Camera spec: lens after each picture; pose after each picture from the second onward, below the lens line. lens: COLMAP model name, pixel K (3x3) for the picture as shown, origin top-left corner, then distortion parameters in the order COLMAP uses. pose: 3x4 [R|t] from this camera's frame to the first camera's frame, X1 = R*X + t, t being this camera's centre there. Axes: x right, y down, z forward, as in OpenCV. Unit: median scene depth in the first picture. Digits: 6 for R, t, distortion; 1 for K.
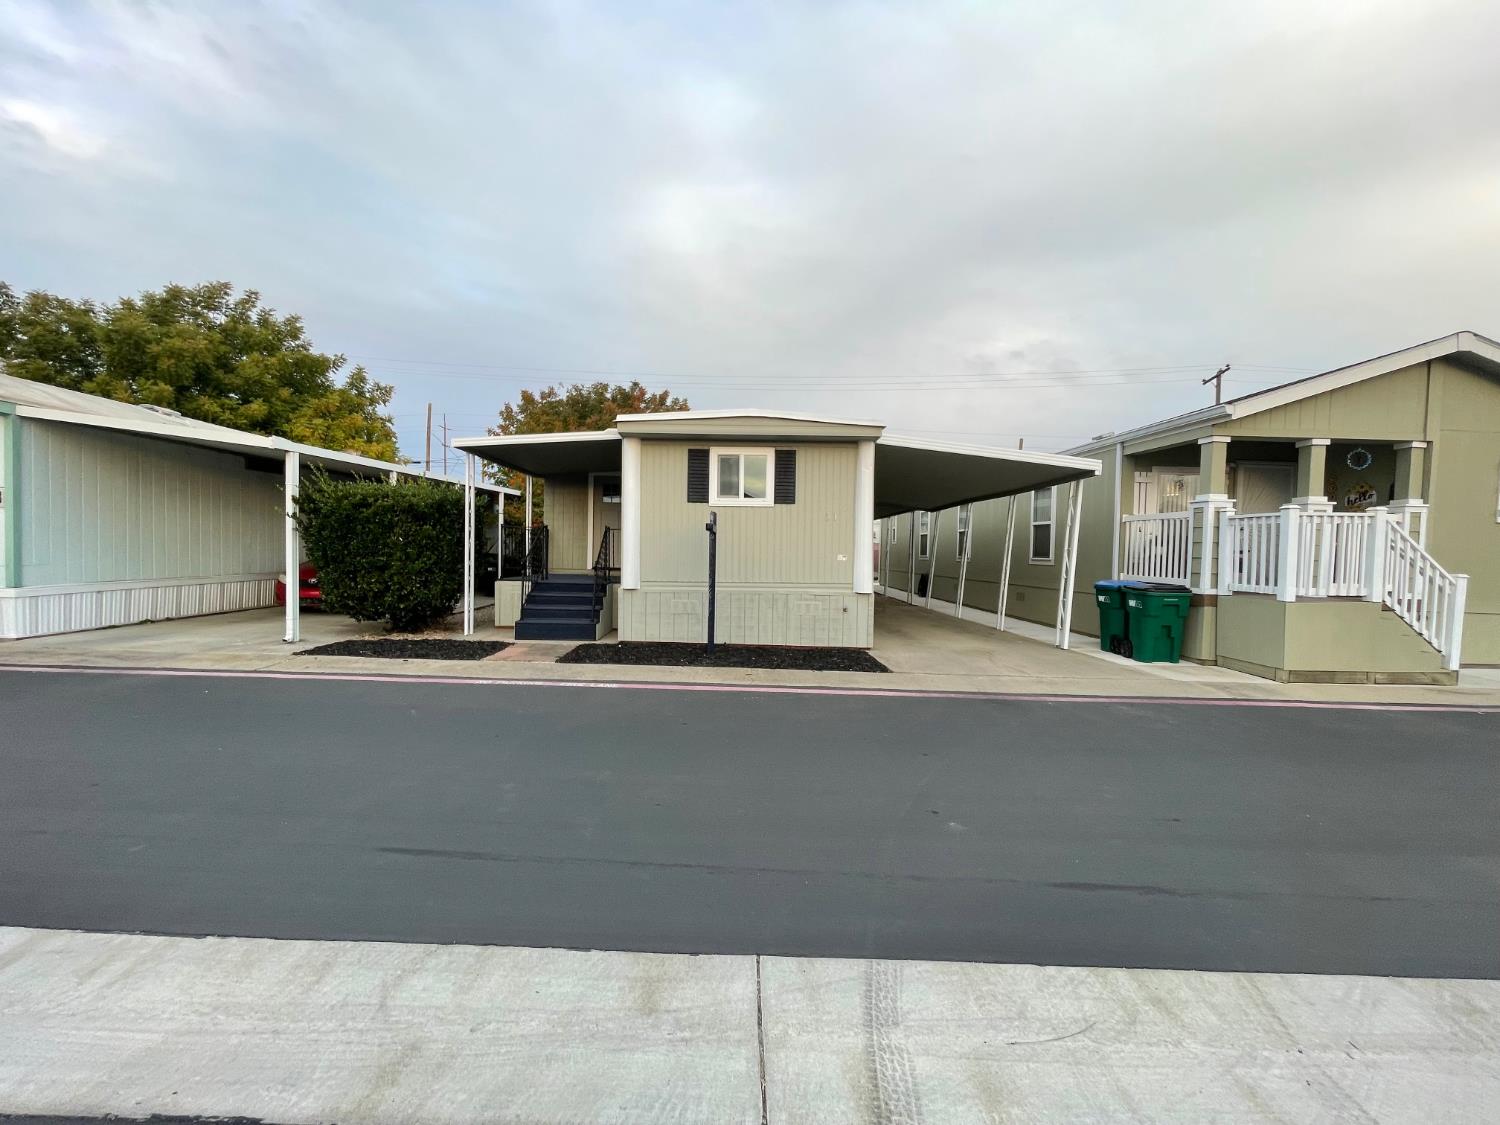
lens RADIAL K [[603.6, 0, 742.6], [0, 603.6, 569.7], [0, 0, 1]] dist [-0.005295, 0.000629]
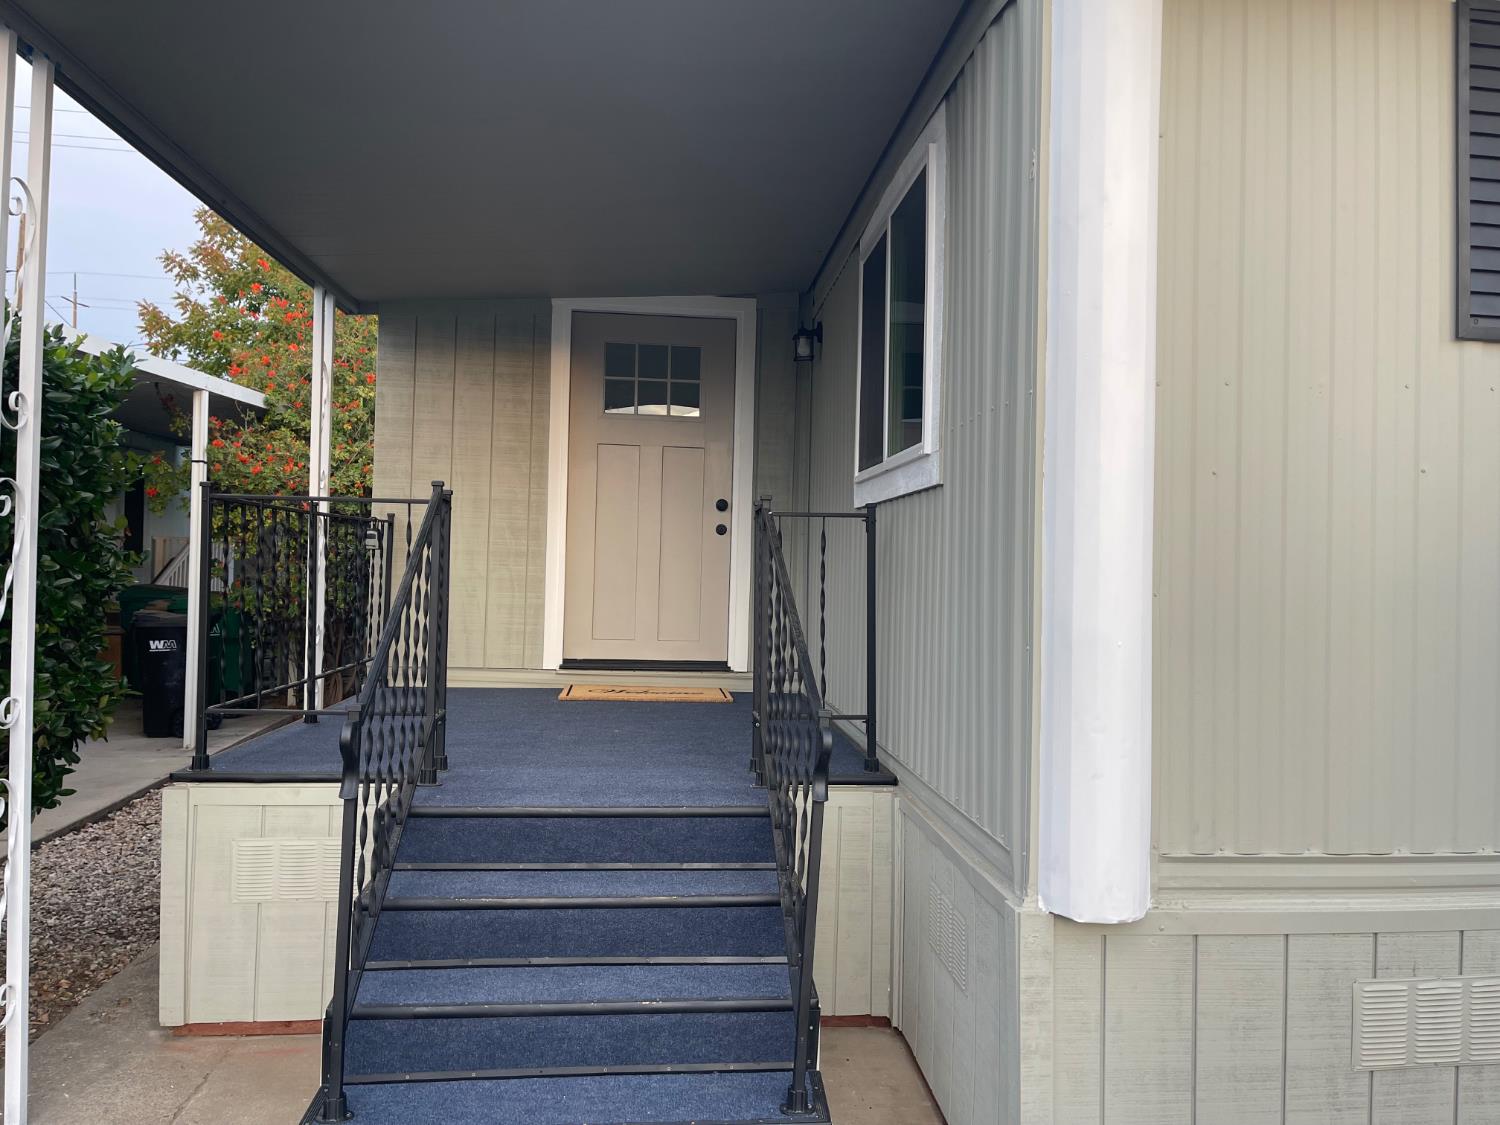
lens RADIAL K [[1135.7, 0, 757.3], [0, 1135.7, 562.3], [0, 0, 1]] dist [0.062519, -0.084857]
pose [[0.997235, 0.002681, 0.074270, -0.201380], [-0.000549, 0.999588, -0.028710, -0.032473], [-0.074316, 0.028590, 0.996825, 0.500464]]
